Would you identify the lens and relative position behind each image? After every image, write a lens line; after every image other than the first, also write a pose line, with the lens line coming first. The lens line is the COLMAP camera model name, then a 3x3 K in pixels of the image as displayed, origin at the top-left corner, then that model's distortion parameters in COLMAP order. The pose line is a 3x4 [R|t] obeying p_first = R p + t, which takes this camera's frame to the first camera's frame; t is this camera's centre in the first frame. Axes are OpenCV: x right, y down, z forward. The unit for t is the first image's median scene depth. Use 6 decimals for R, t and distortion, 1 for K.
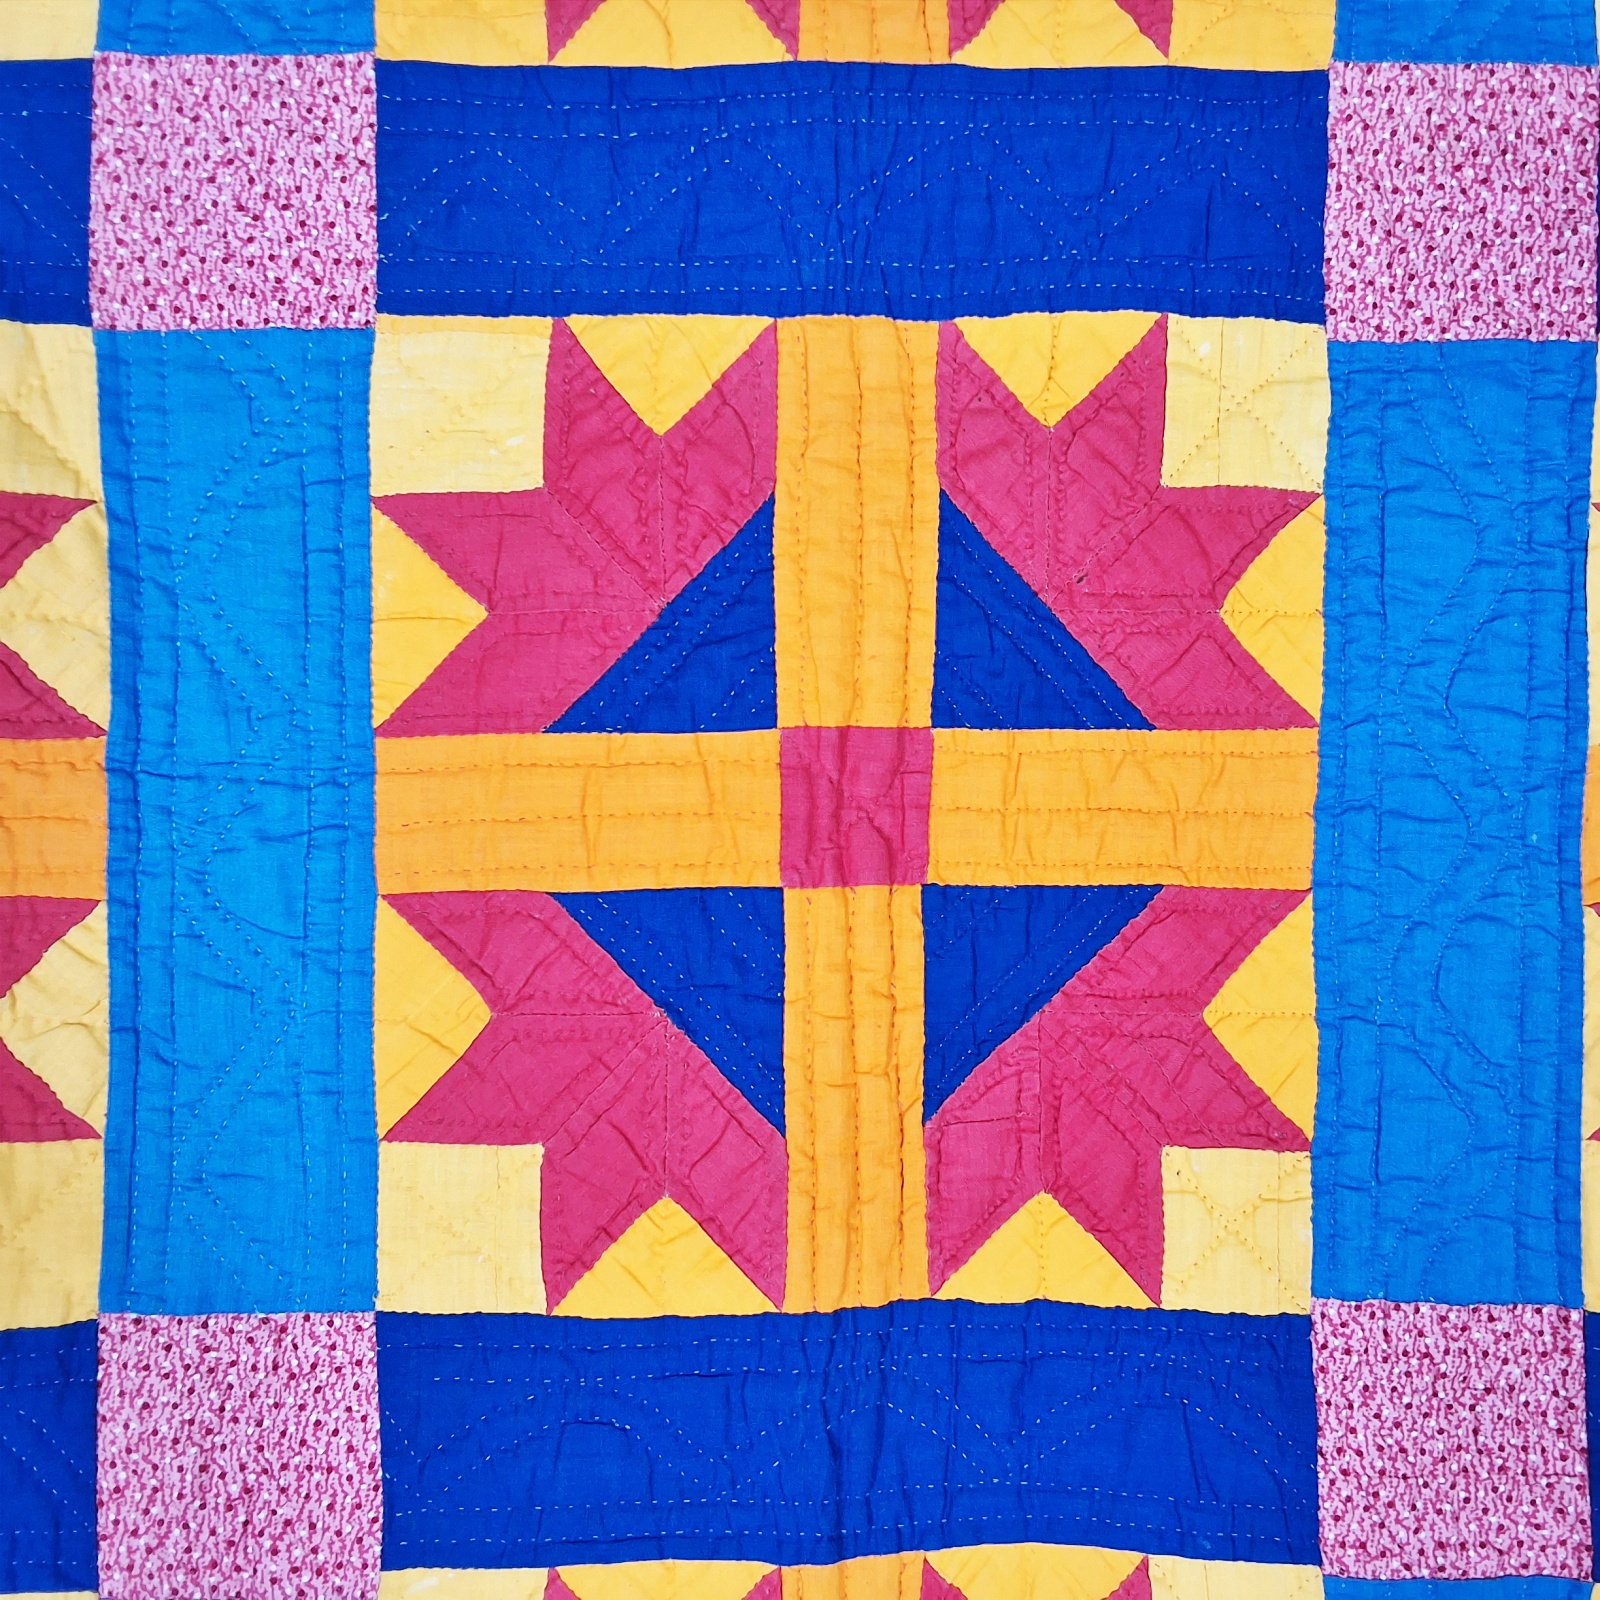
lens RADIAL K [[1647.6, 0, 806.5], [0, 1647.6, 844.6], [0, 0, 1]] dist [0.057815, 0.000000]
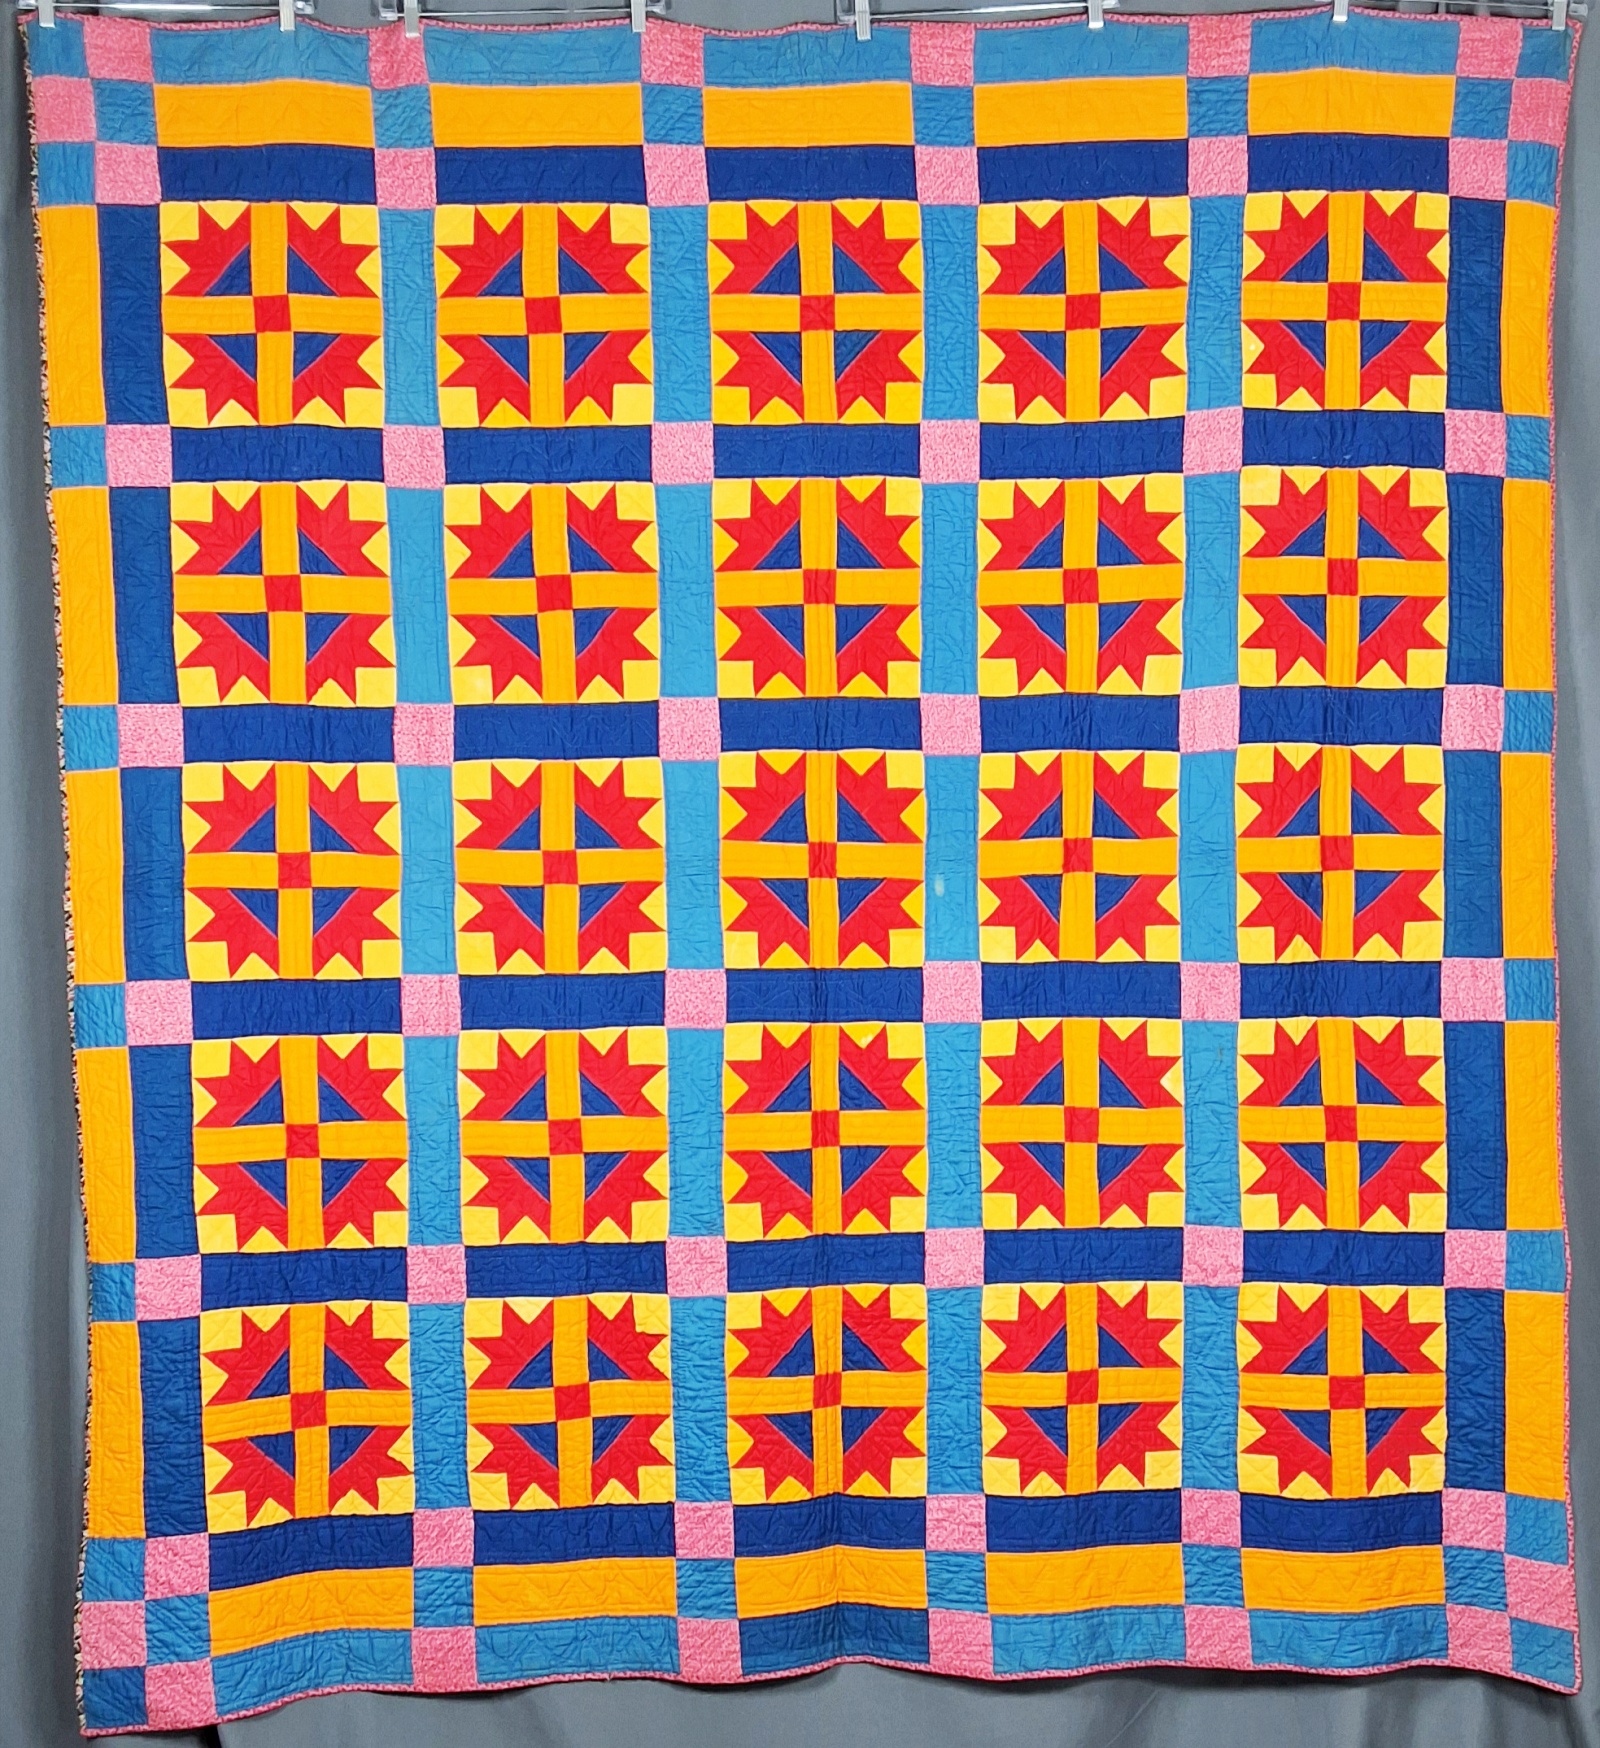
lens RADIAL K [[1614.3, 0, 810.1], [0, 1614.3, 875.5], [0, 0, 1]] dist [0.106673, 0.000000]
pose [[0.999564, -0.017319, 0.023934, -0.118199], [0.015713, 0.997715, 0.065717, 0.479307], [-0.025017, -0.065312, 0.997551, -3.531439]]
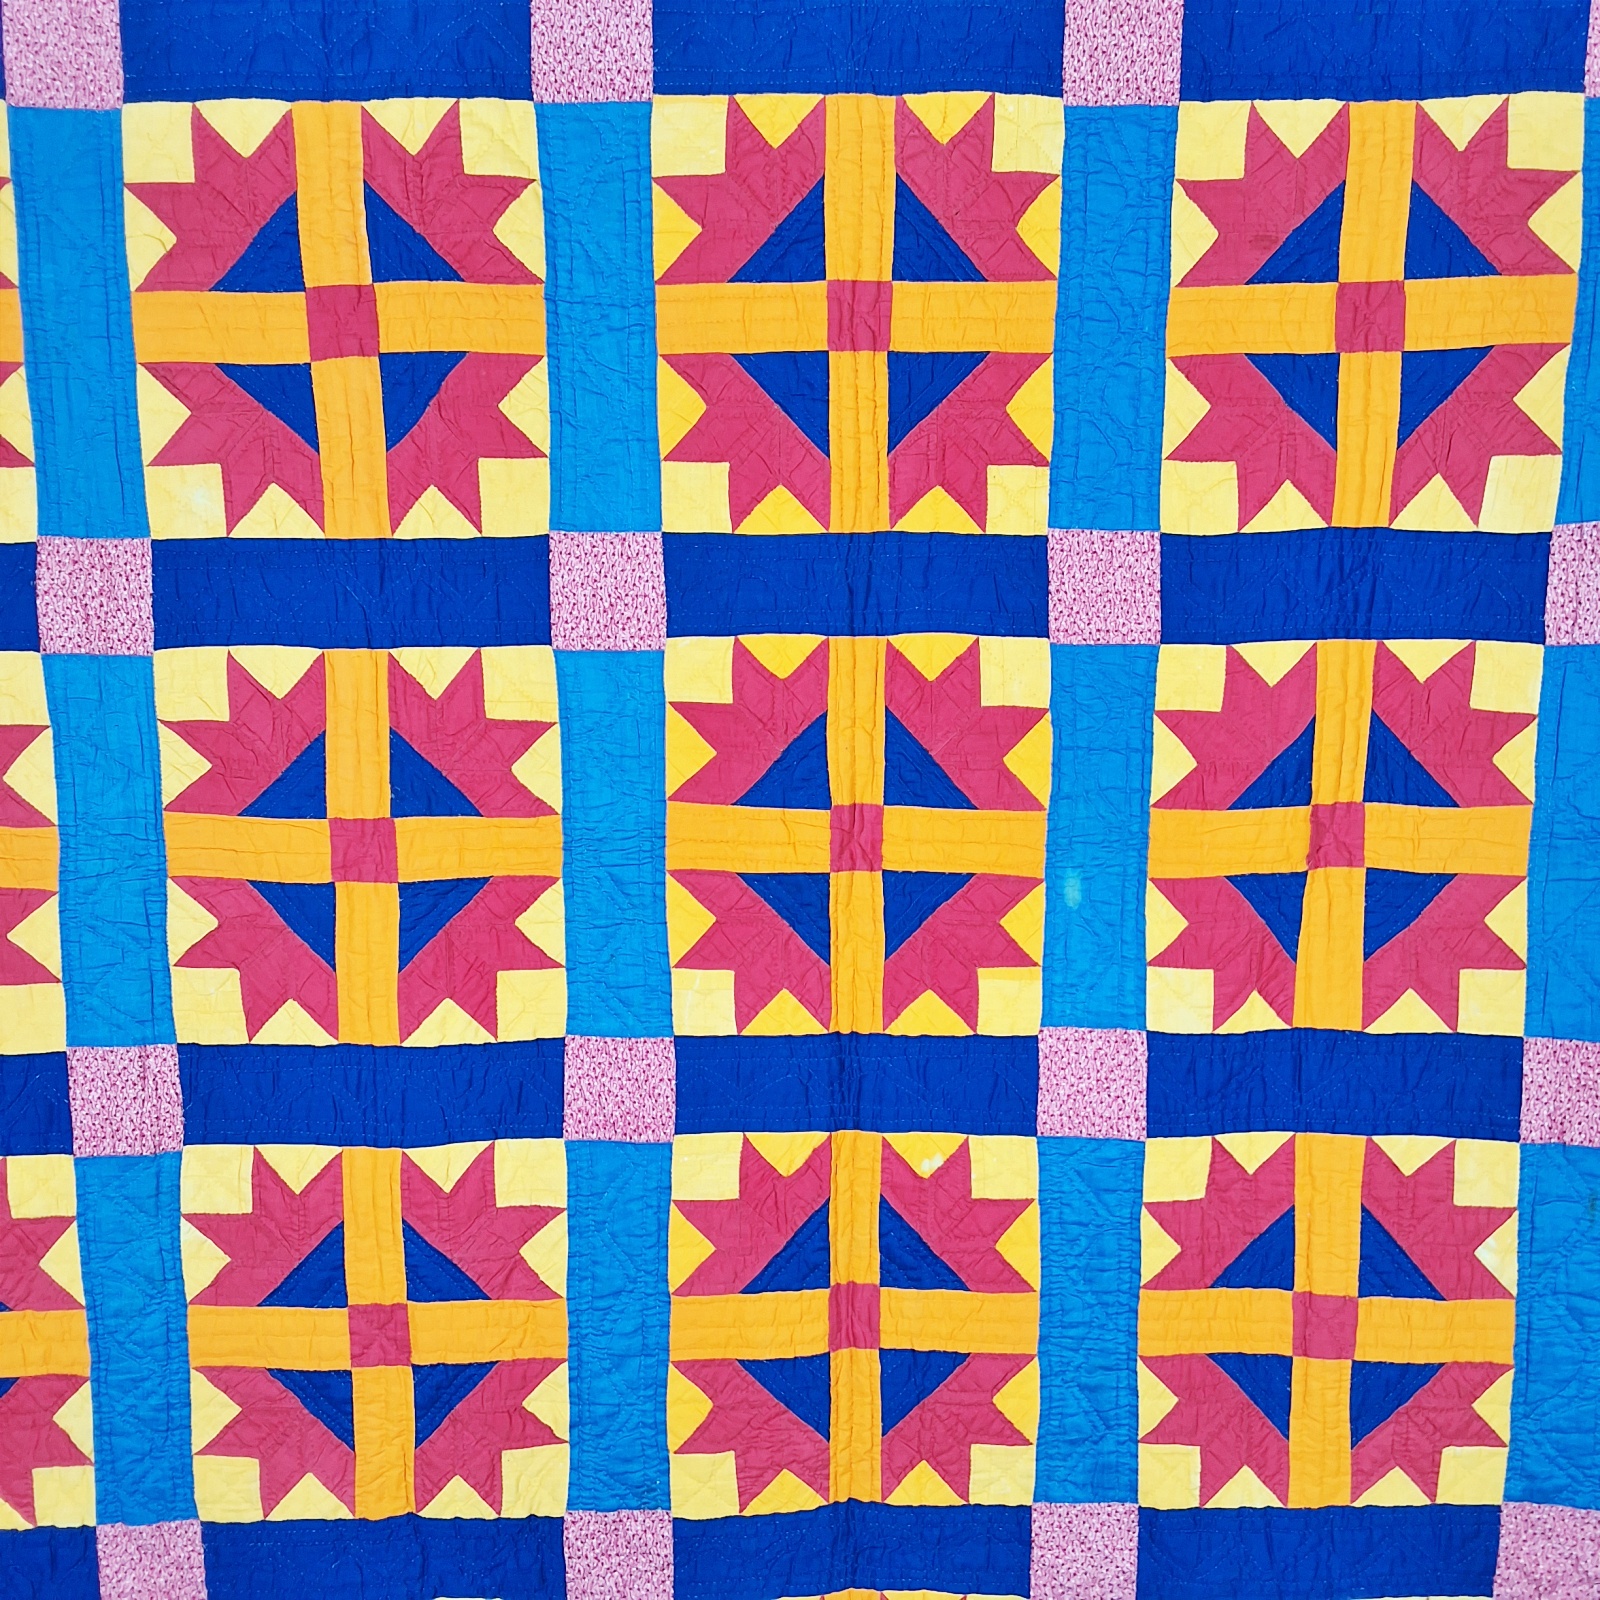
lens RADIAL K [[1647.6, 0, 800.3], [0, 1647.6, 802.7], [0, 0, 1]] dist [0.057815, 0.000000]
pose [[0.999921, -0.006348, 0.010848, -0.084312], [0.004777, 0.990259, 0.139156, 0.334416], [-0.011626, -0.139093, 0.990211, -1.429078]]
